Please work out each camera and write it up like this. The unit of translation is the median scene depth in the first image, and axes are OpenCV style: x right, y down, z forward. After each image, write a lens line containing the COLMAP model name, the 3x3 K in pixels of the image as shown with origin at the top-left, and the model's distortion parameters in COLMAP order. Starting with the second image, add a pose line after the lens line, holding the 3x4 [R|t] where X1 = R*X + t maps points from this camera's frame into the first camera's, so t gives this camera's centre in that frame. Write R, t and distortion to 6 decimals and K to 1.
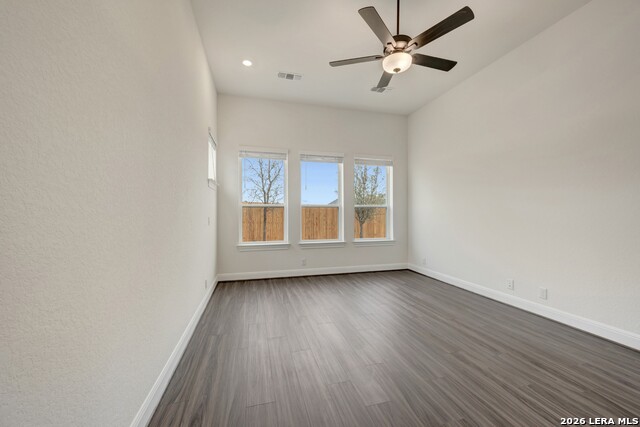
lens RADIAL K [[256.4, 0, 323.7], [0, 256.4, 211.6], [0, 0, 1]] dist [0.002390, 0.000240]
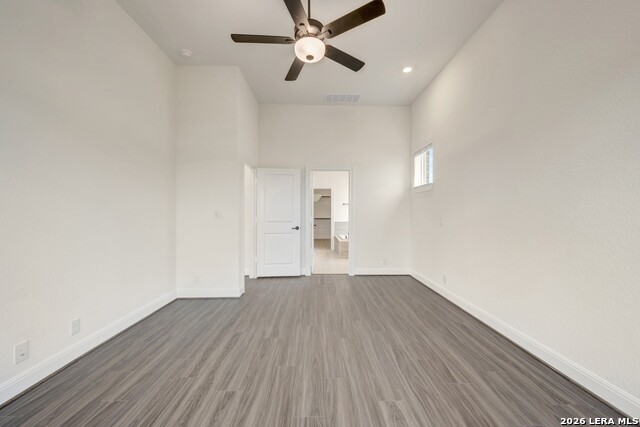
lens RADIAL K [[255.3, 0, 321.8], [0, 255.3, 209.3], [0, 0, 1]] dist [0.000619, -0.000104]
pose [[-0.969593, 0.008332, 0.244581, 0.010152], [0.001847, 0.999641, -0.026732, 0.008787], [-0.244716, -0.025468, -0.969260, 1.020069]]
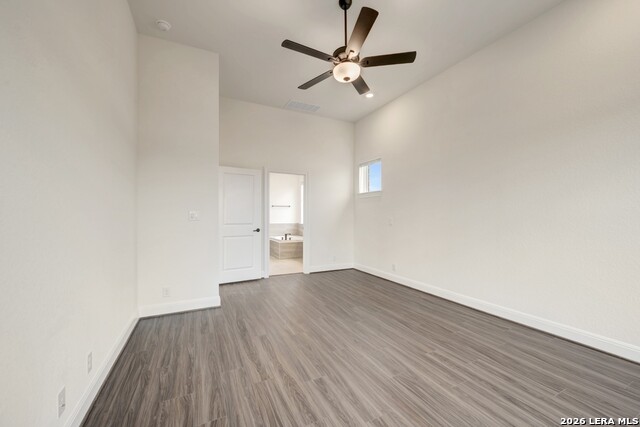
lens RADIAL K [[256.4, 0, 323.7], [0, 256.4, 211.6], [0, 0, 1]] dist [0.002390, 0.000240]
pose [[-0.980201, -0.001961, -0.197995, 0.317349], [0.002966, 0.999693, -0.024586, 0.009188], [0.197982, -0.024686, -0.979895, 1.095213]]
